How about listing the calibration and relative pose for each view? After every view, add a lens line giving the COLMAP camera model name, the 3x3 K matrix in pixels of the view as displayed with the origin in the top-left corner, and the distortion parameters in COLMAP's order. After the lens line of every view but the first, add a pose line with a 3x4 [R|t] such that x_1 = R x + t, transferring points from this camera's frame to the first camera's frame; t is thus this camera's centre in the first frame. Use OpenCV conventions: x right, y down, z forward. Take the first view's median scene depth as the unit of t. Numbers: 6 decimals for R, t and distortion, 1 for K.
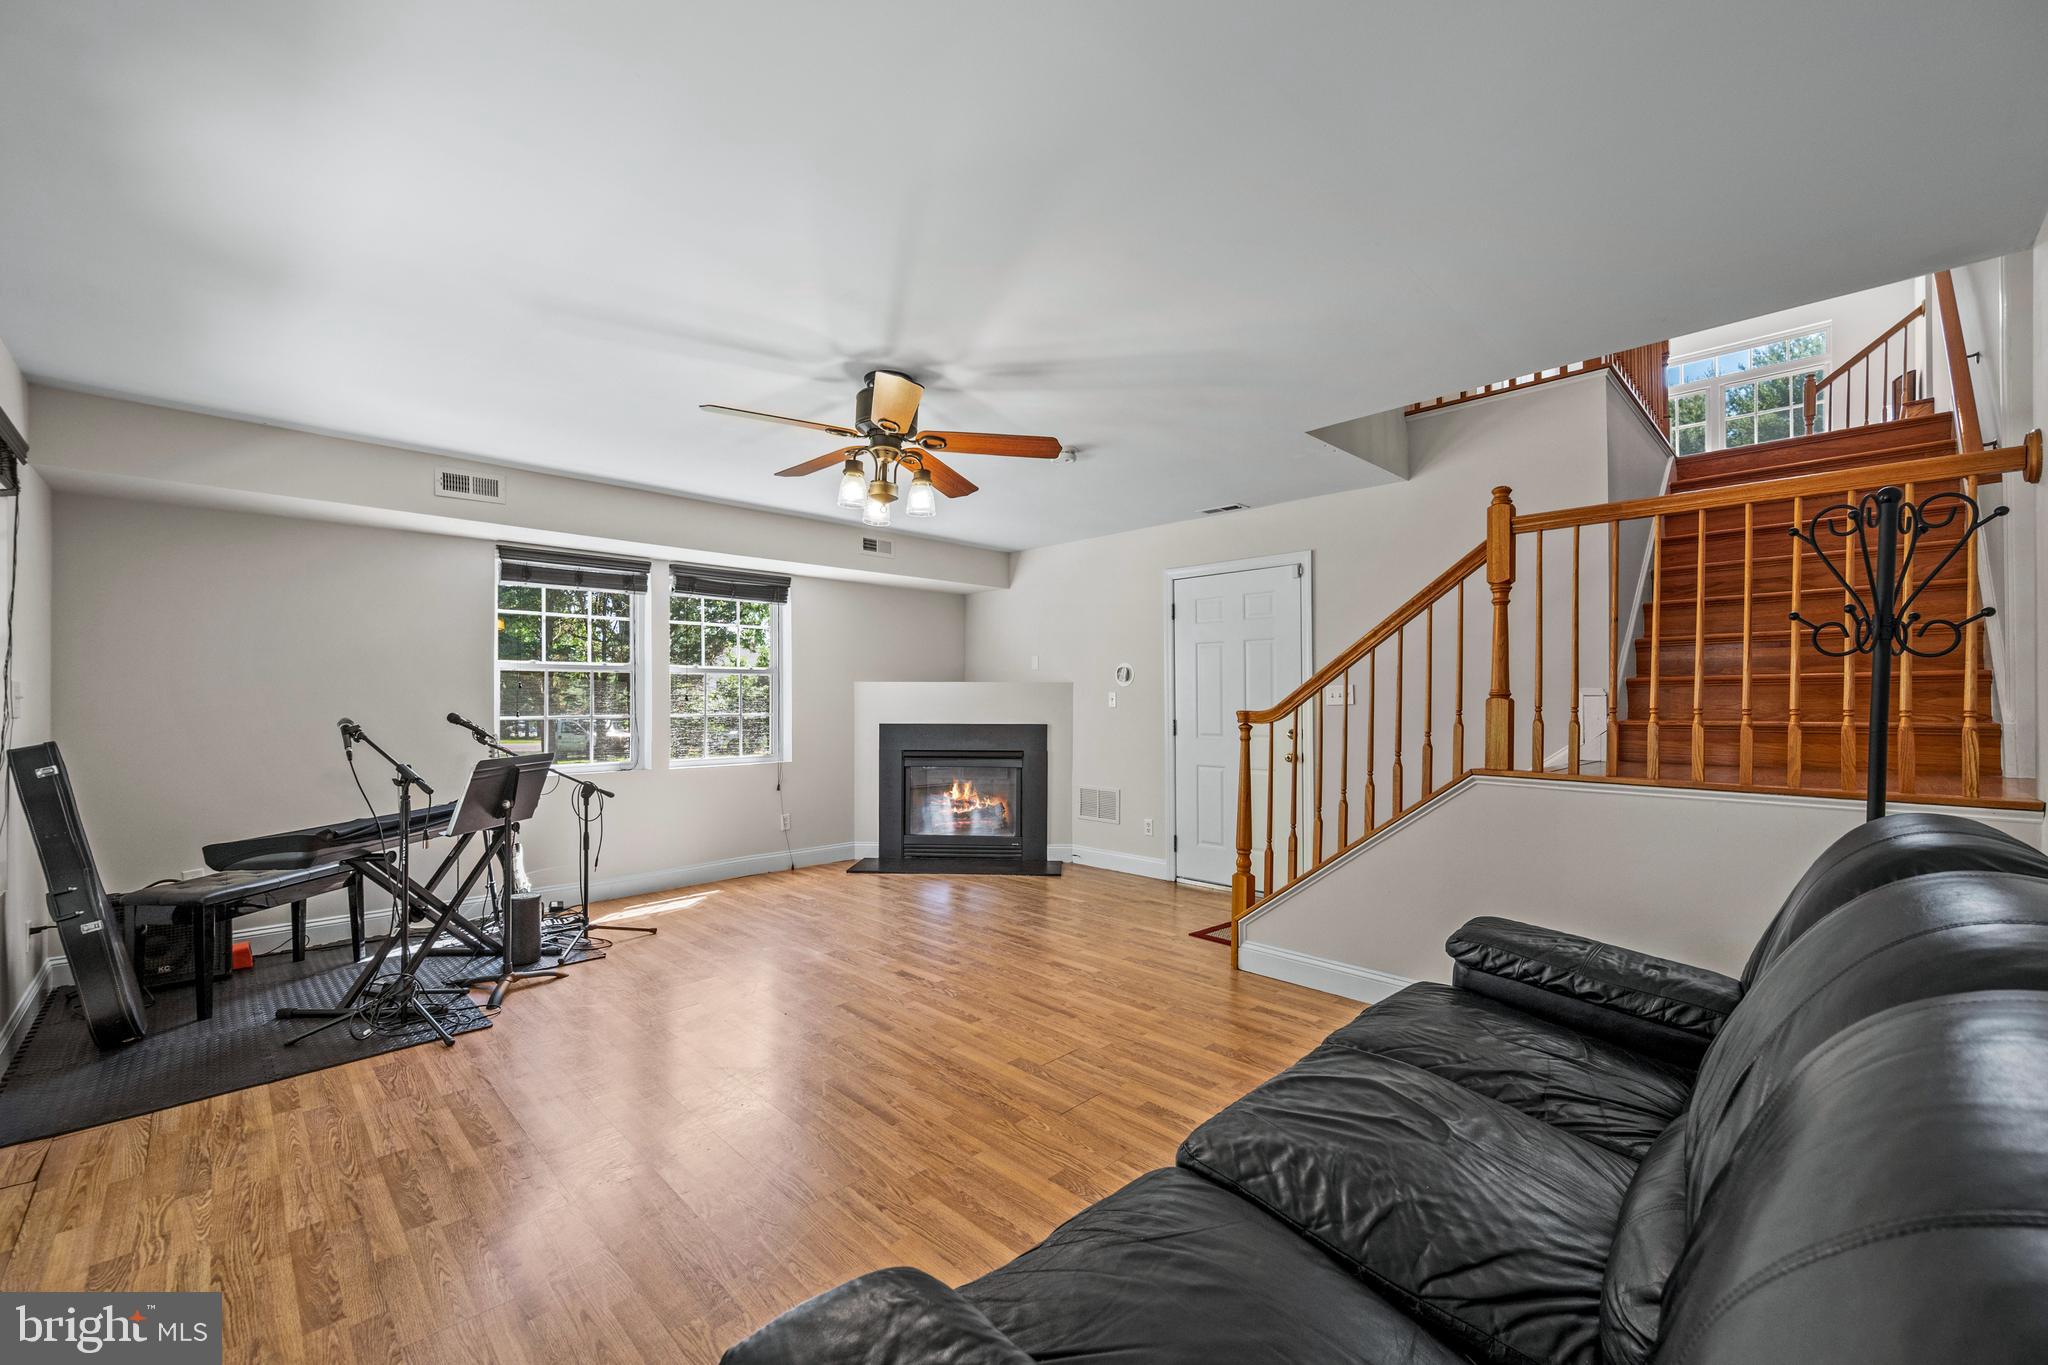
lens RADIAL K [[820.3, 0, 1028.1], [0, 820.3, 699.1], [0, 0, 1]] dist [-0.003068, 0.001257]
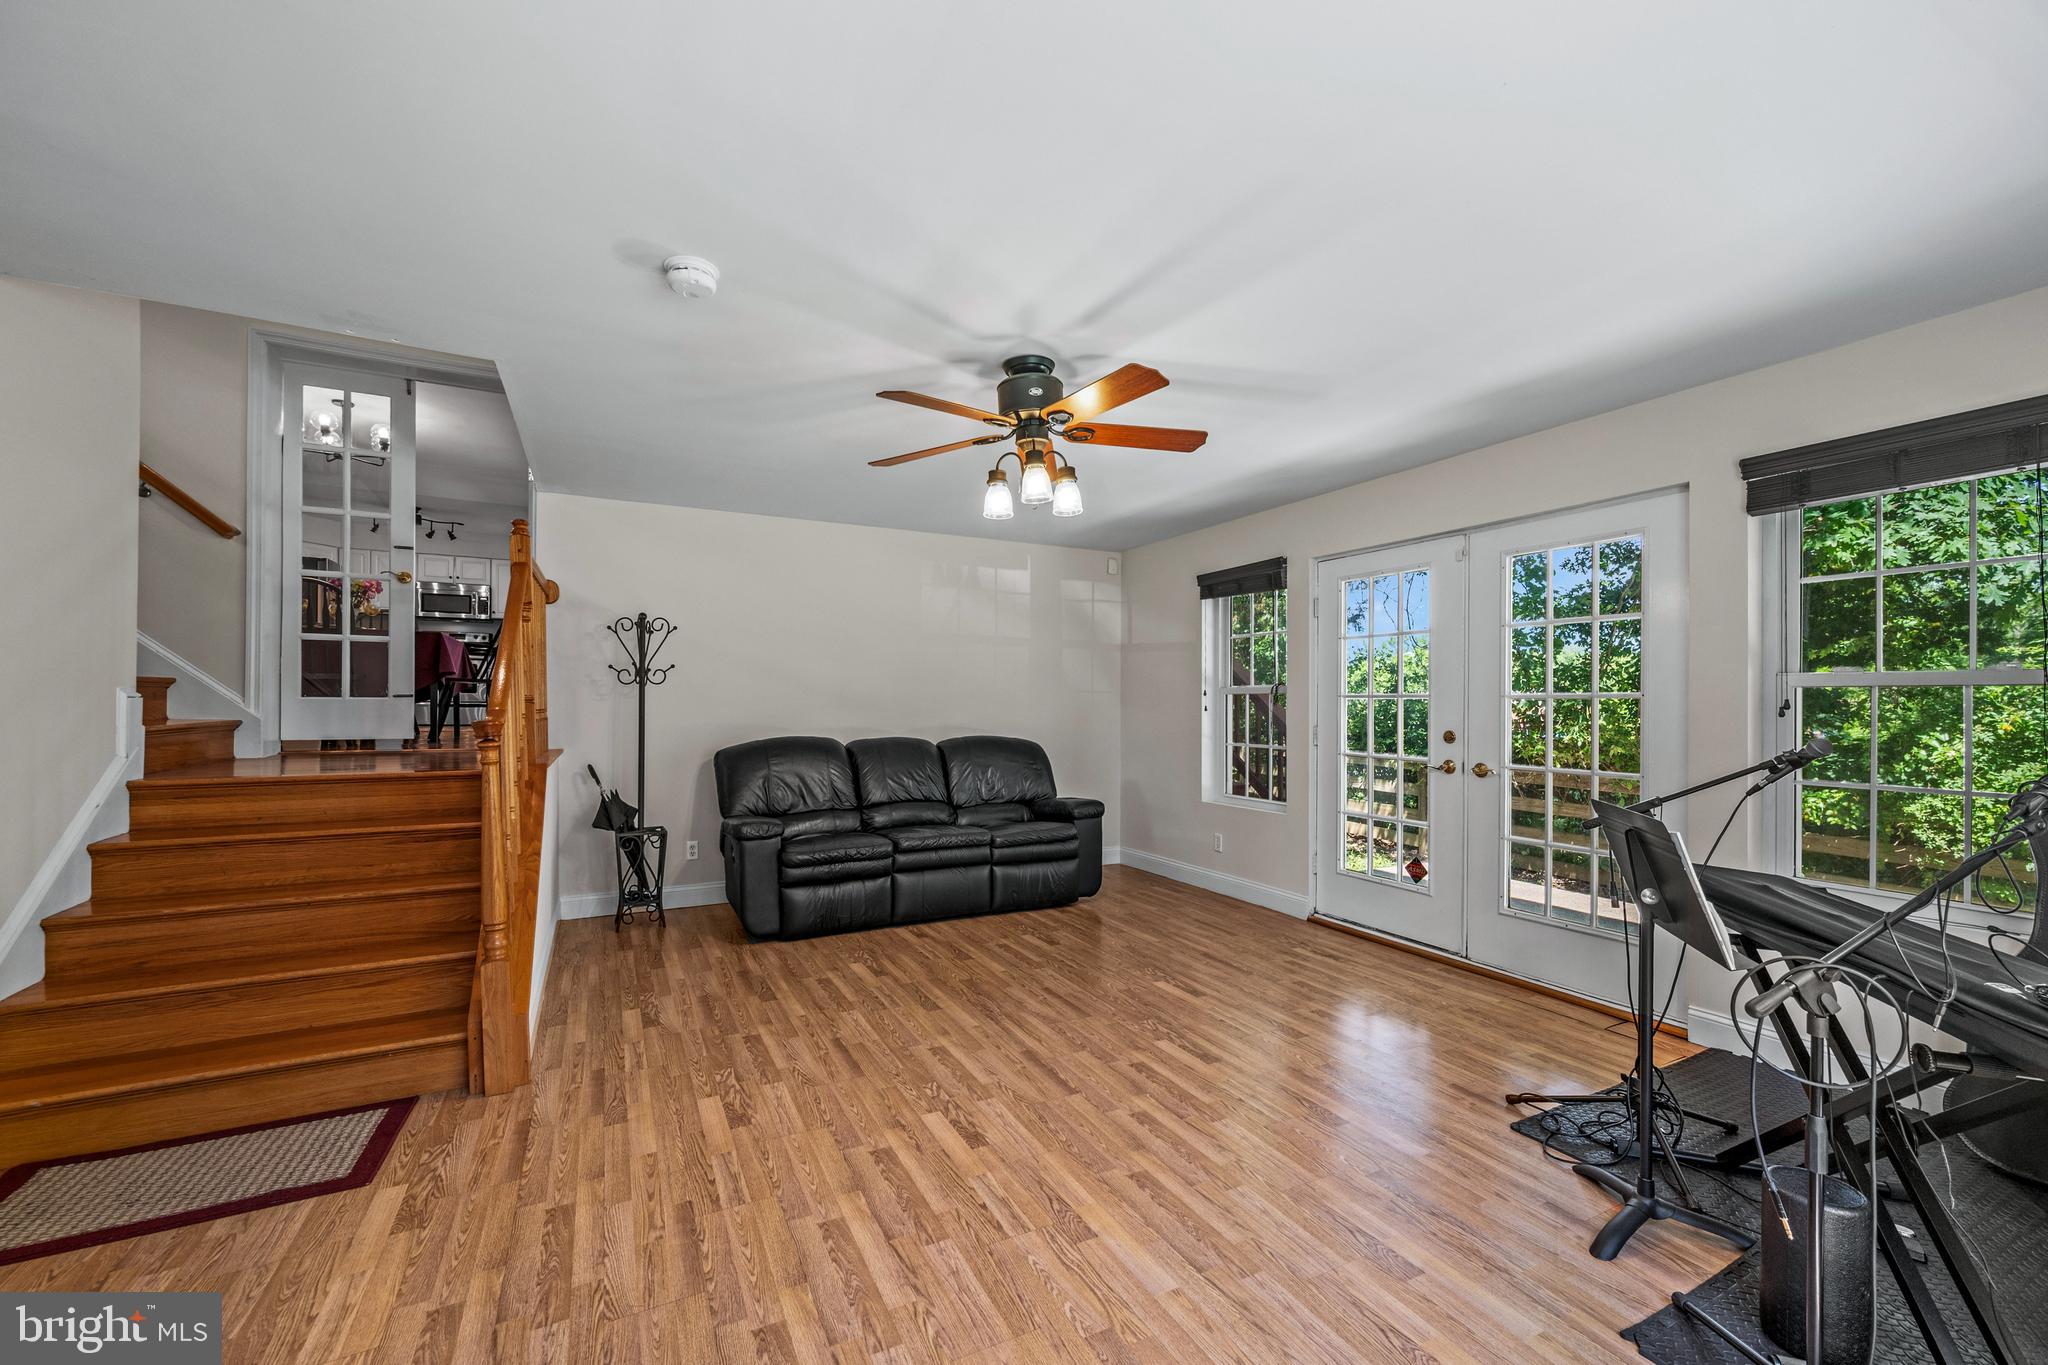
lens RADIAL K [[820.3, 0, 1029.3], [0, 820.3, 699.8], [0, 0, 1]] dist [-0.003068, 0.001257]
pose [[-0.953234, -0.003555, 0.302213, -0.436467], [-0.006976, 0.999923, -0.010242, 0.003621], [-0.302153, -0.011871, -0.953185, 1.817873]]
